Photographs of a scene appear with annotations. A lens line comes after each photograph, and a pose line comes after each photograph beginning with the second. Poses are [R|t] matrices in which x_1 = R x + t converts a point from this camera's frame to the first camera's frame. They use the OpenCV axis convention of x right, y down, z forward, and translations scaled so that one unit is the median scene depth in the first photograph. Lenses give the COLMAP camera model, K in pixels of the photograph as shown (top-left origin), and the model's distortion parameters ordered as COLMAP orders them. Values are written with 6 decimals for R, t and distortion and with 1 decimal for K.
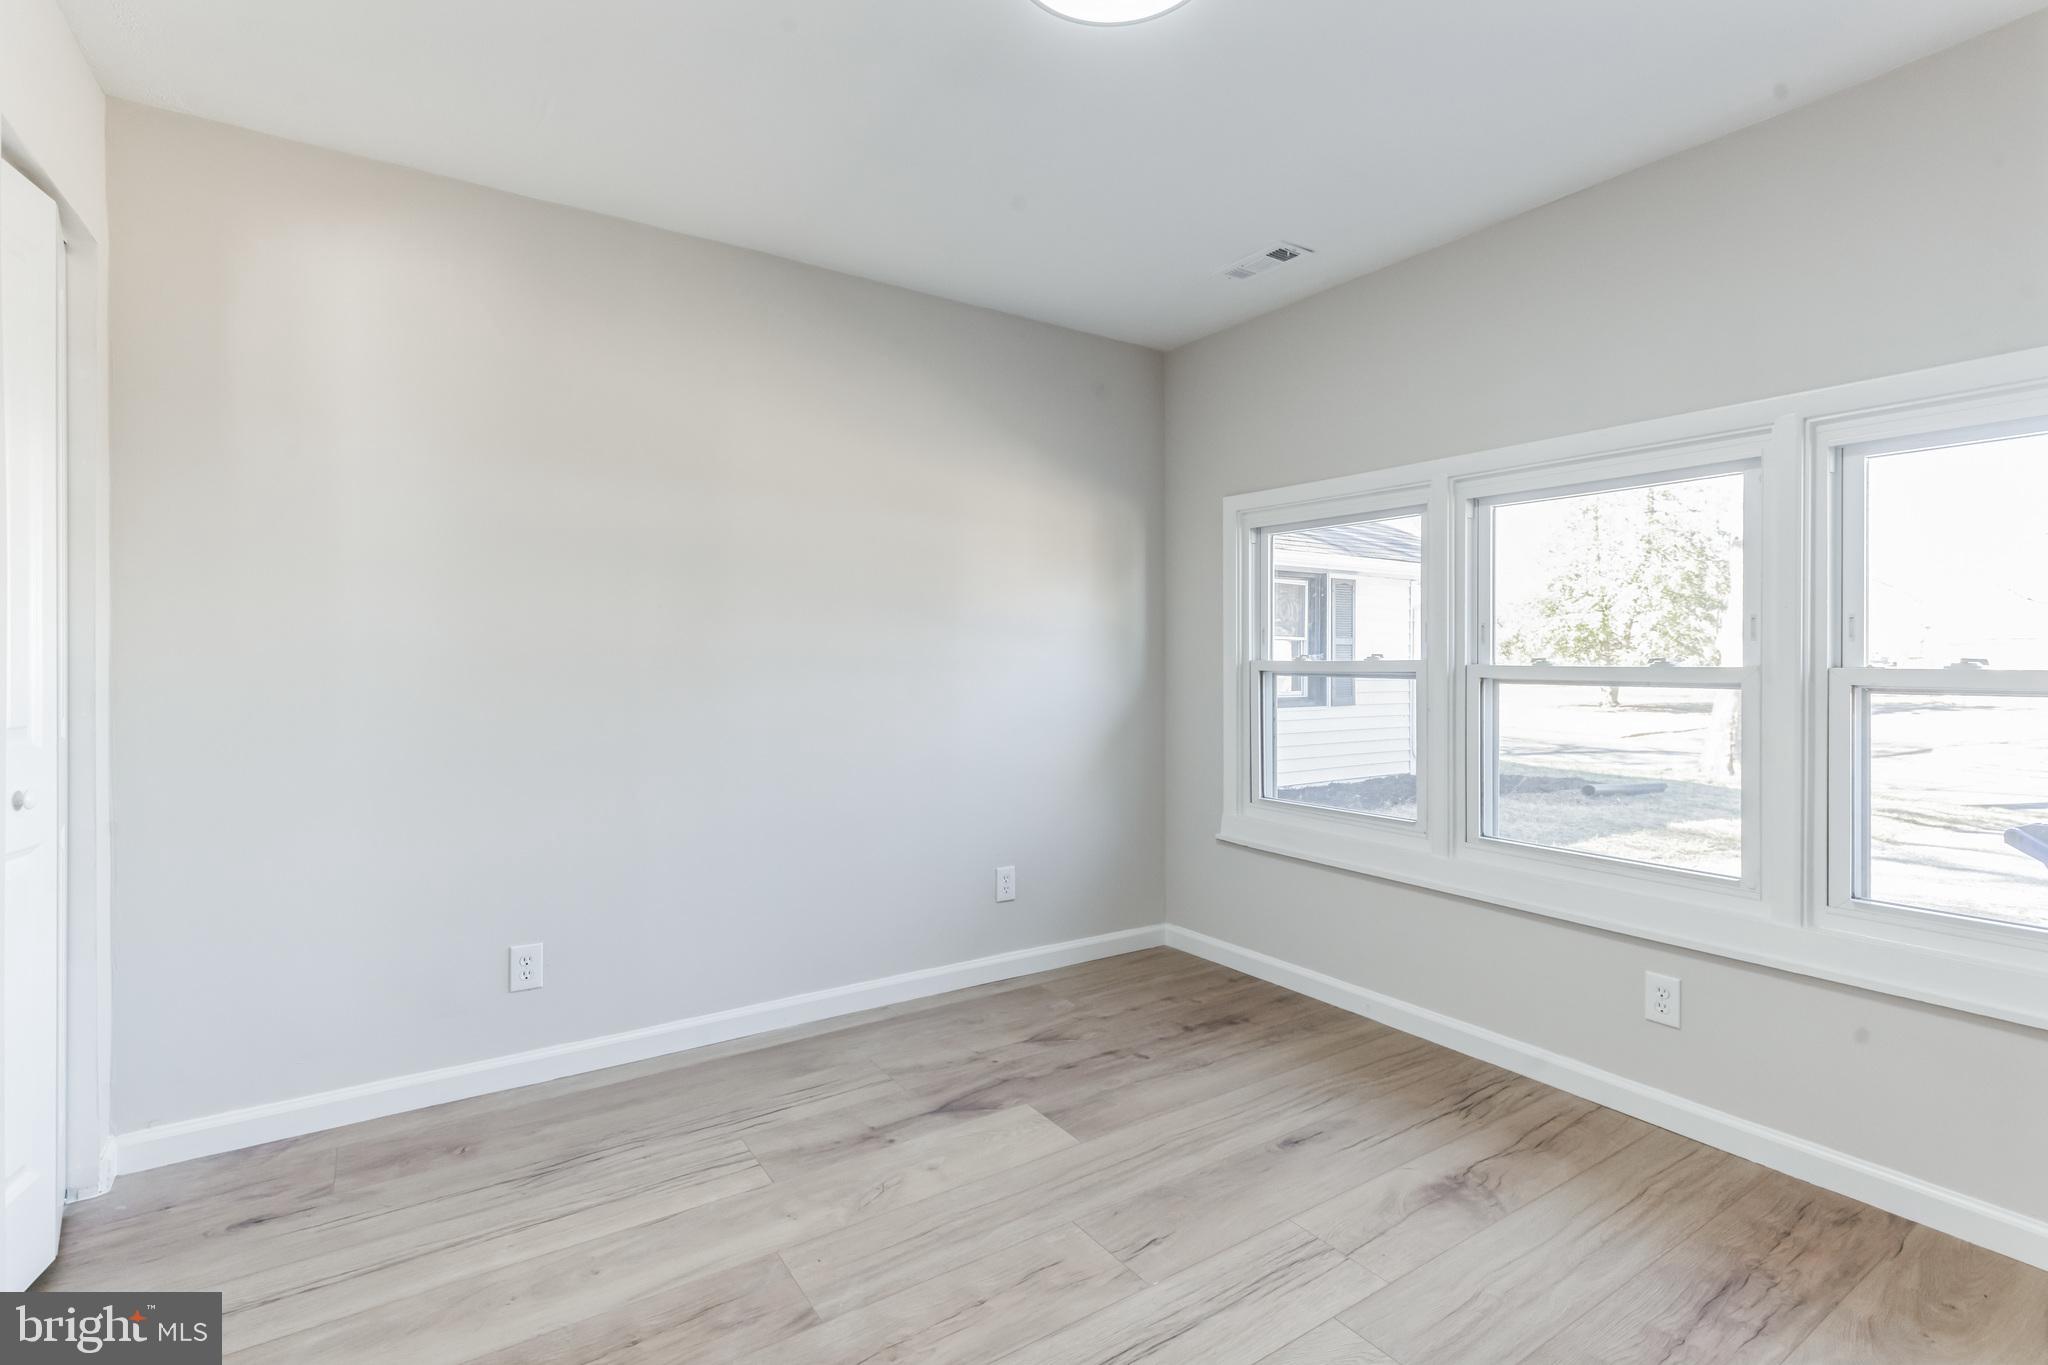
lens RADIAL K [[980.0, 0, 1077.2], [0, 980.0, 650.4], [0, 0, 1]] dist [0.014341, -0.001783]
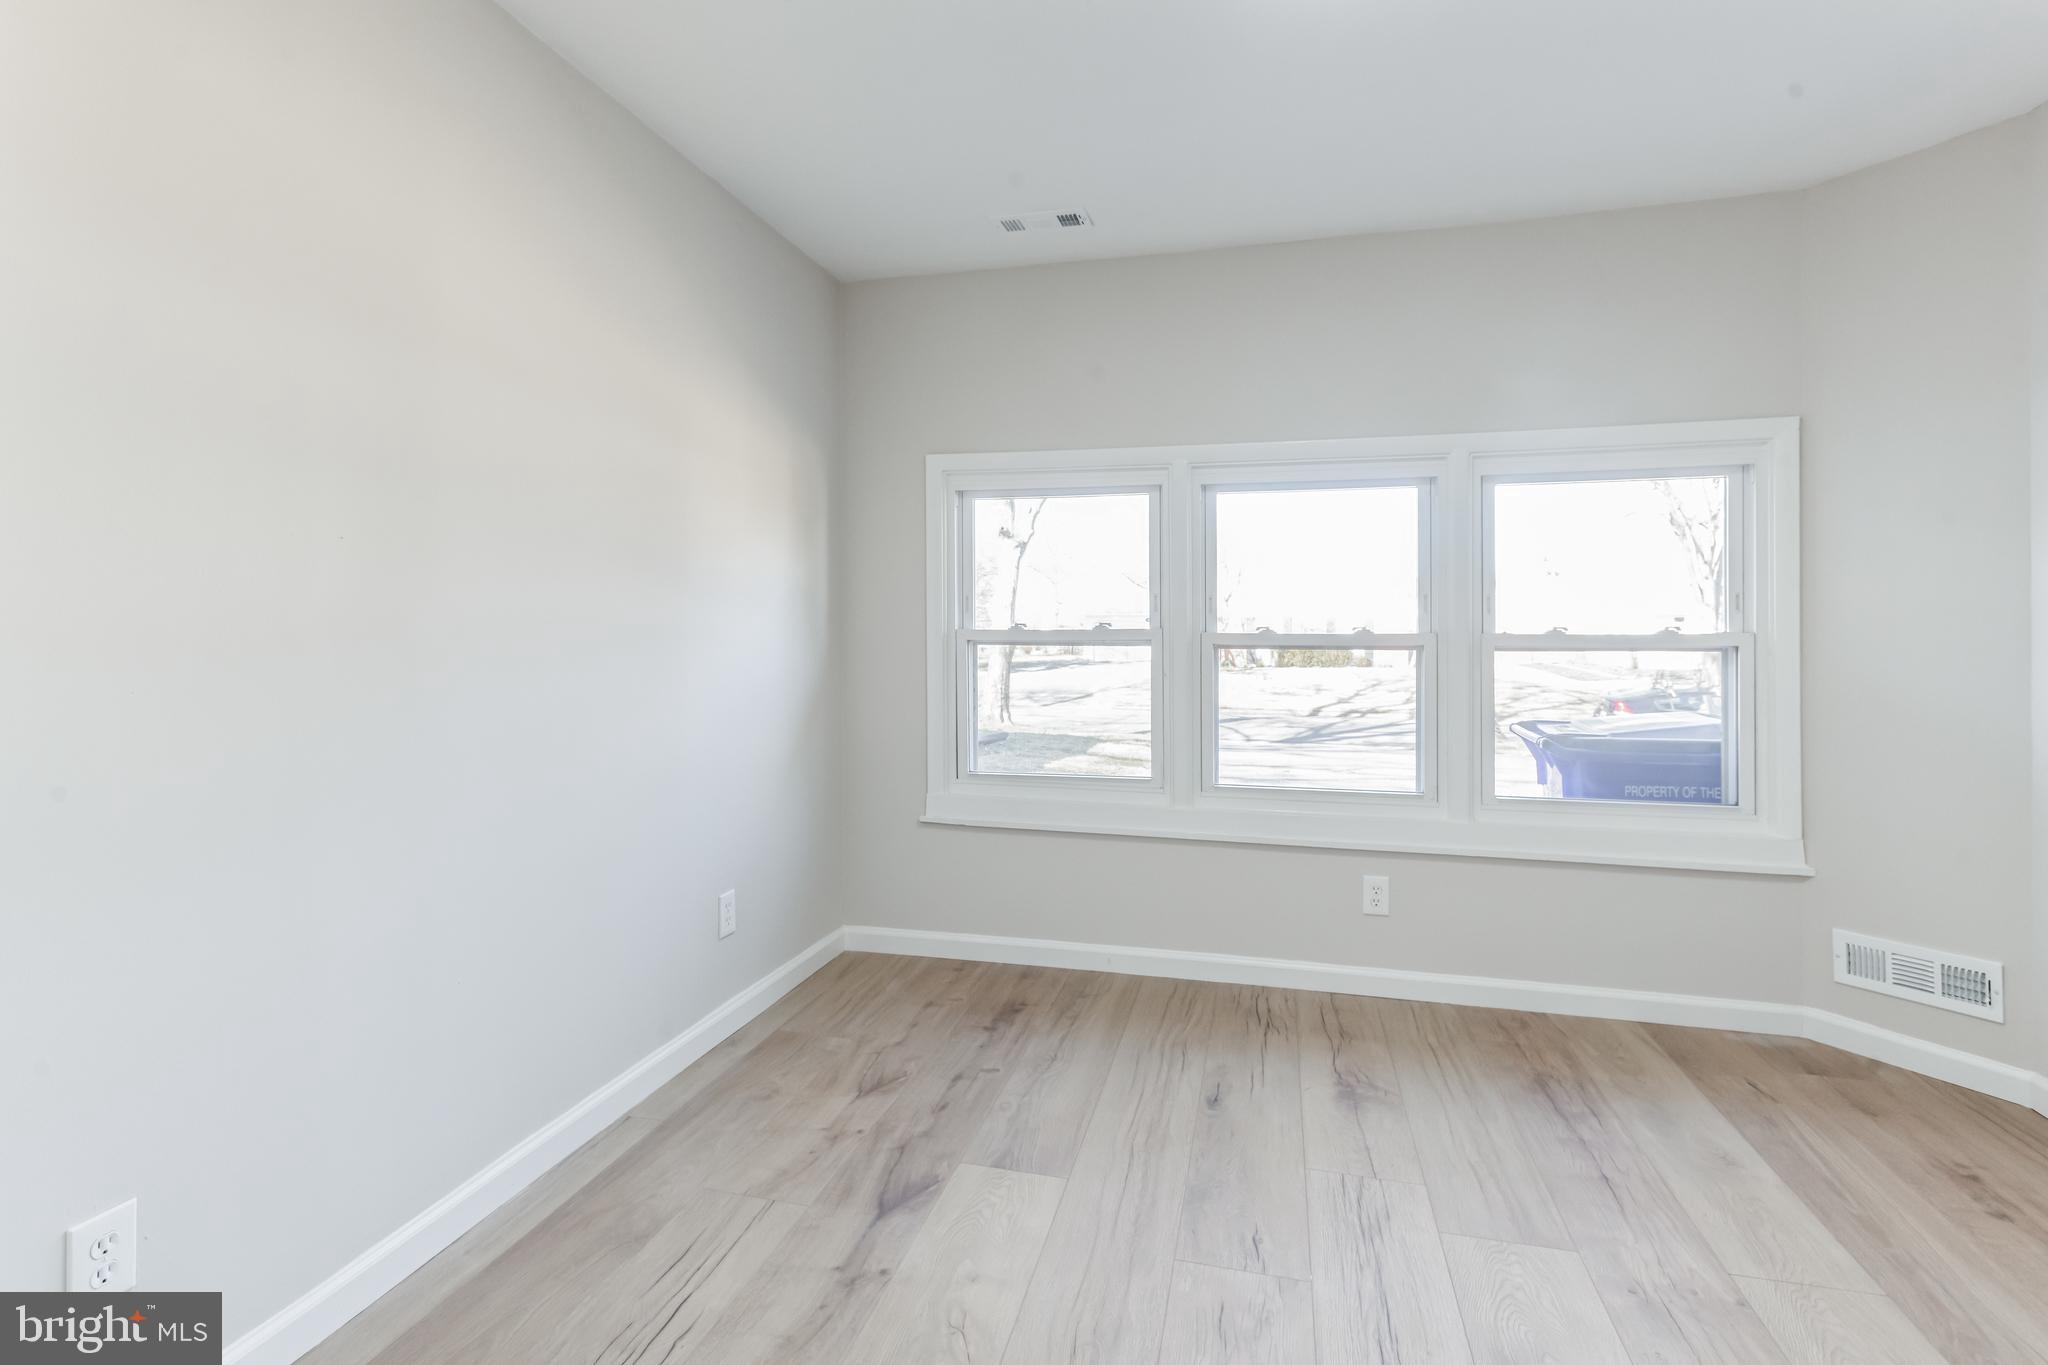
lens RADIAL K [[980.0, 0, 1056.2], [0, 980.0, 611.7], [0, 0, 1]] dist [0.014341, -0.001783]
pose [[0.750179, 0.007249, 0.661195, -0.478243], [-0.005279, 0.999974, -0.004973, -0.002705], [-0.661214, 0.000240, 0.750198, 0.279661]]
